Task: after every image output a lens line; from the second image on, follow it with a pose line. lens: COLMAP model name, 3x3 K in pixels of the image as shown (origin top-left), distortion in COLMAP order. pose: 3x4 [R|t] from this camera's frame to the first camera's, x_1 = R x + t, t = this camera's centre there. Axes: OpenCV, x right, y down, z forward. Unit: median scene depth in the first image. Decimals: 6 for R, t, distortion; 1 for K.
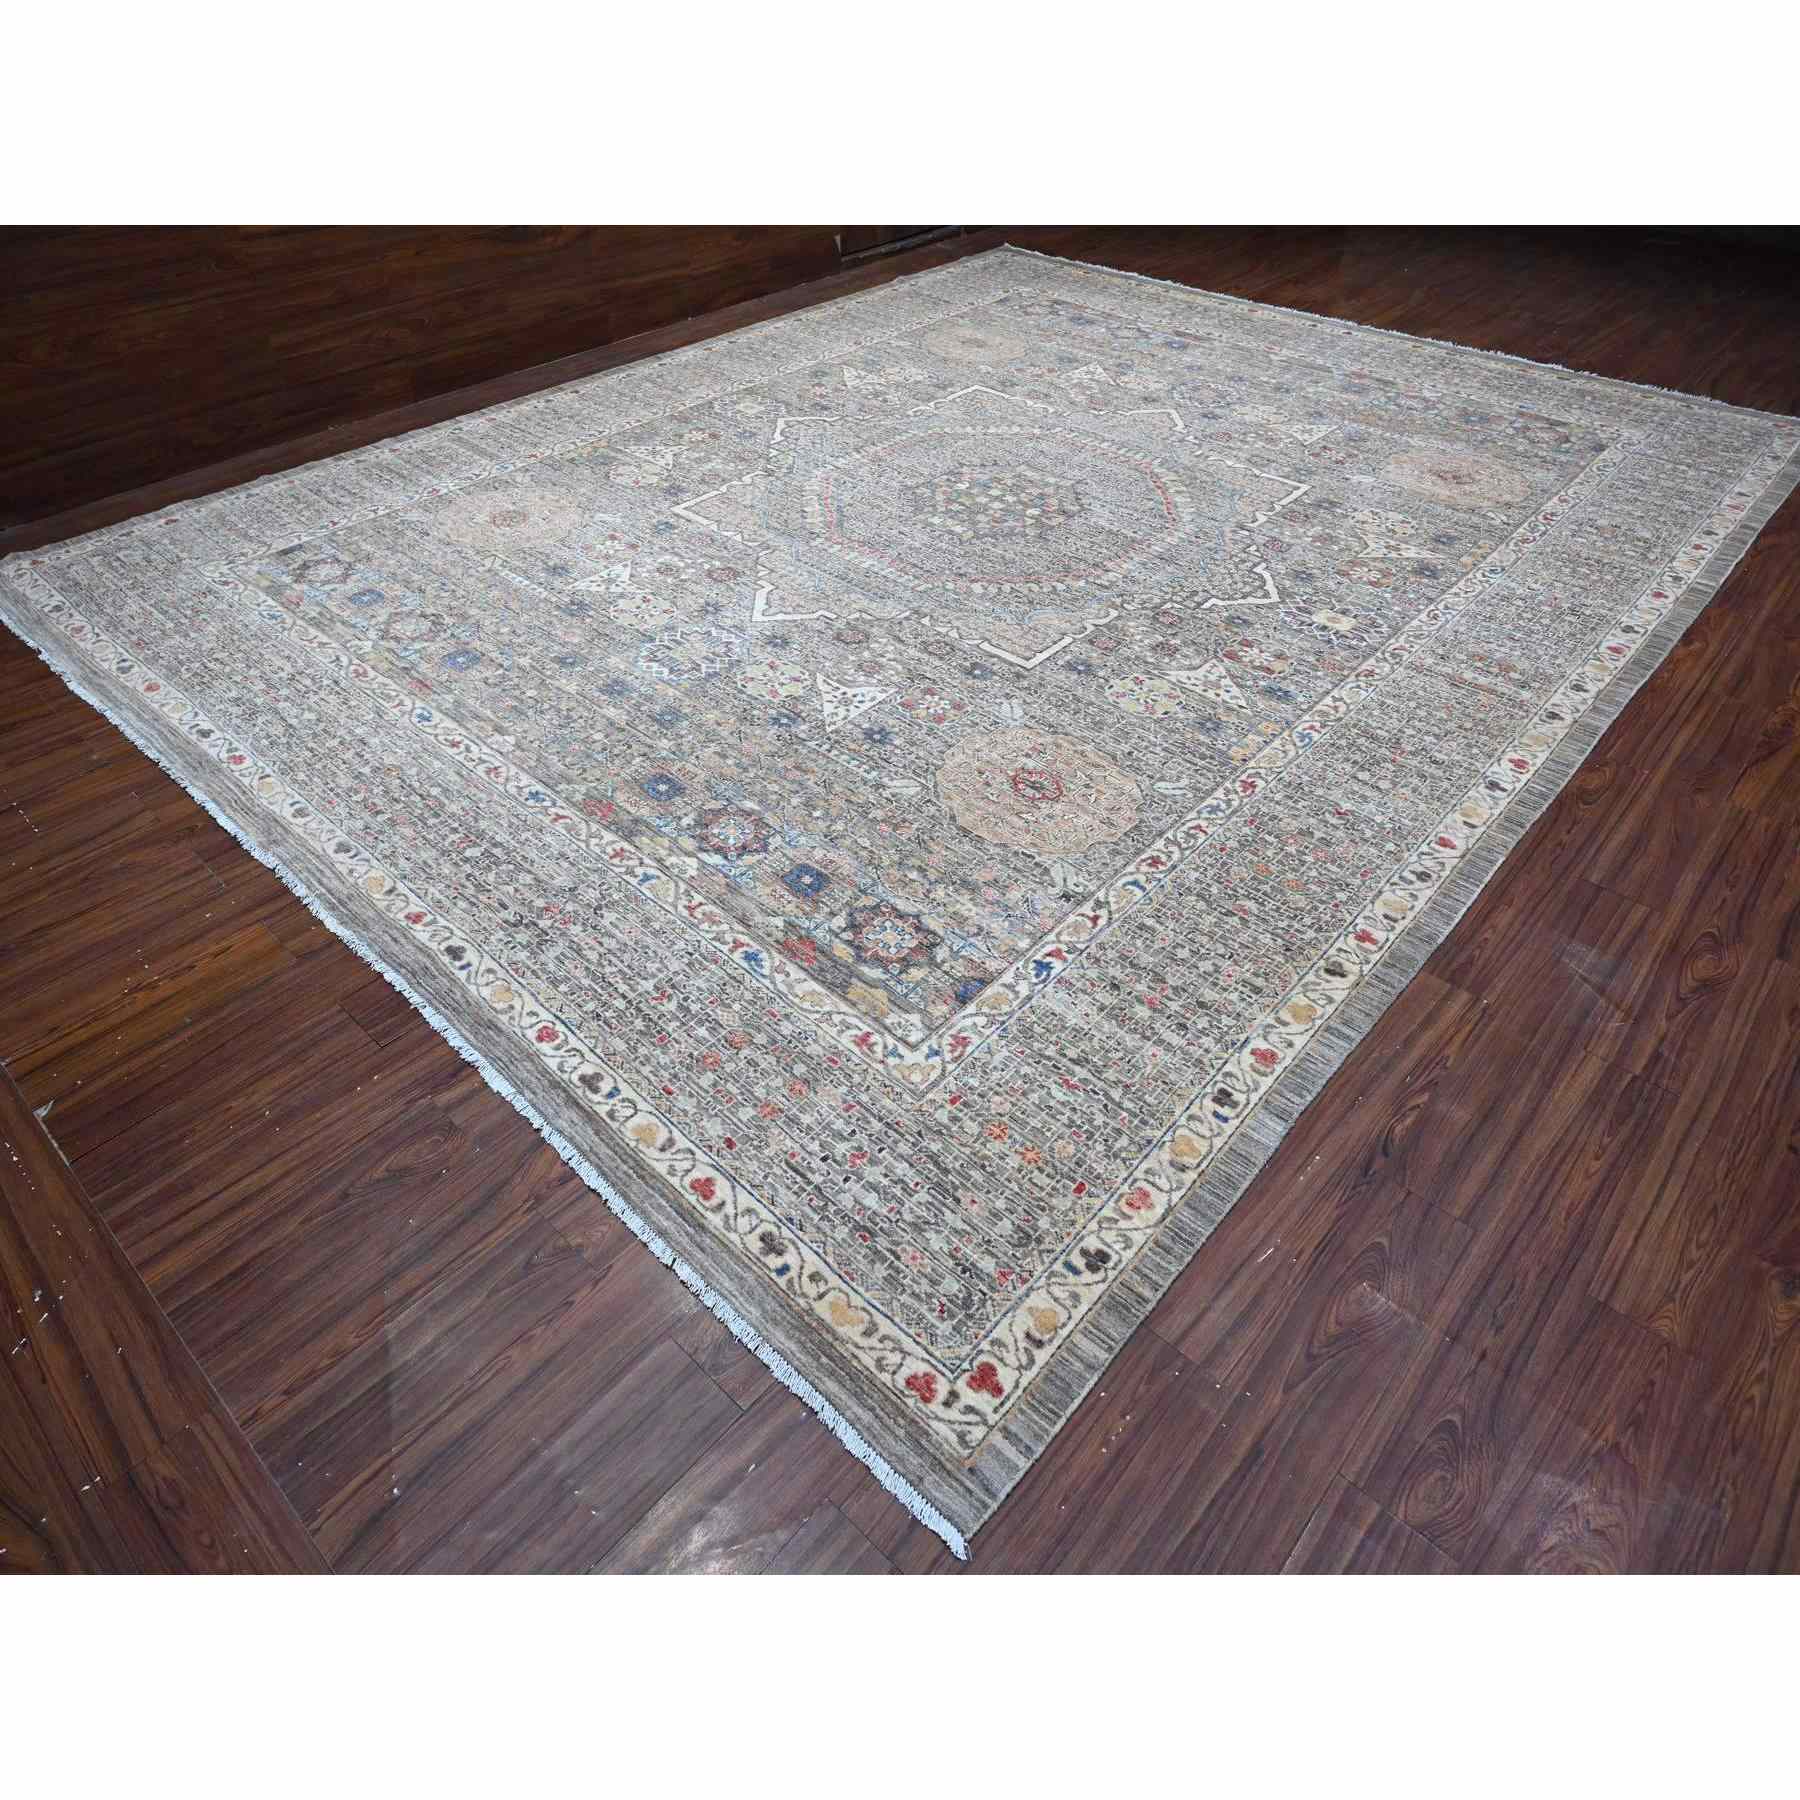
lens RADIAL K [[1076.2, 0, 900.0], [0, 1076.2, 900.0], [0, 0, 1]] dist [-0.007388, 0.000302]
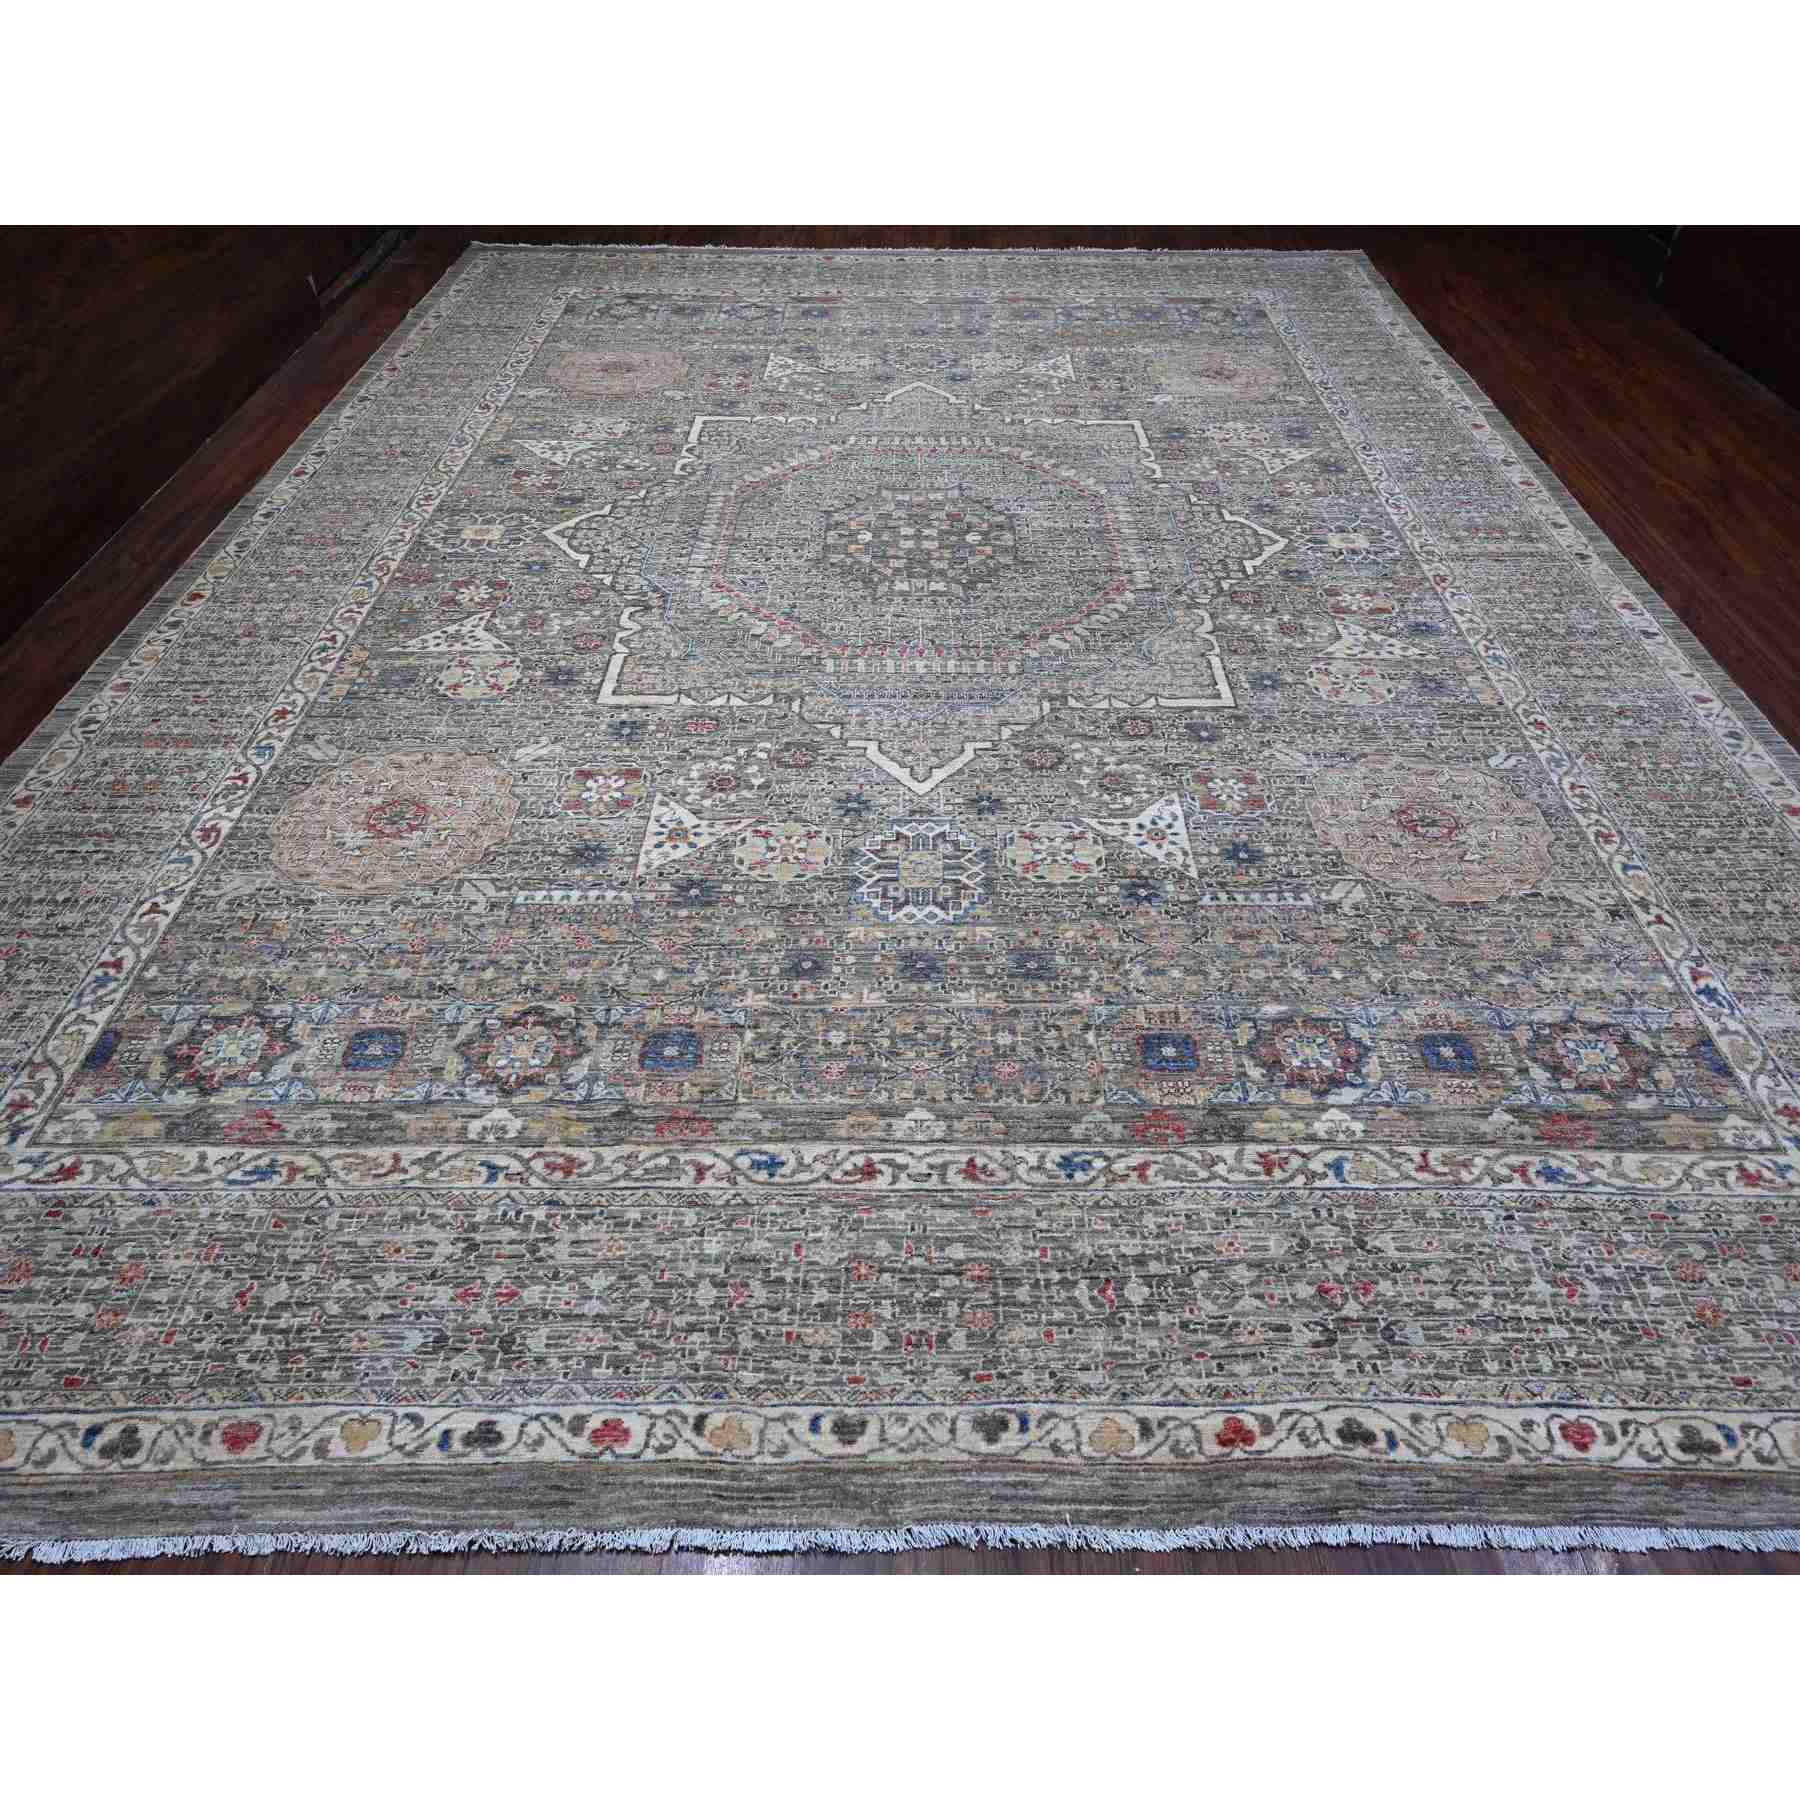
lens RADIAL K [[1076.2, 0, 900.0], [0, 1076.2, 900.0], [0, 0, 1]] dist [-0.007388, 0.000302]
pose [[0.747698, -0.479407, 0.459475, -0.737472], [0.457177, 0.873478, 0.167410, -0.458716], [-0.481598, 0.084890, 0.872271, 0.505679]]
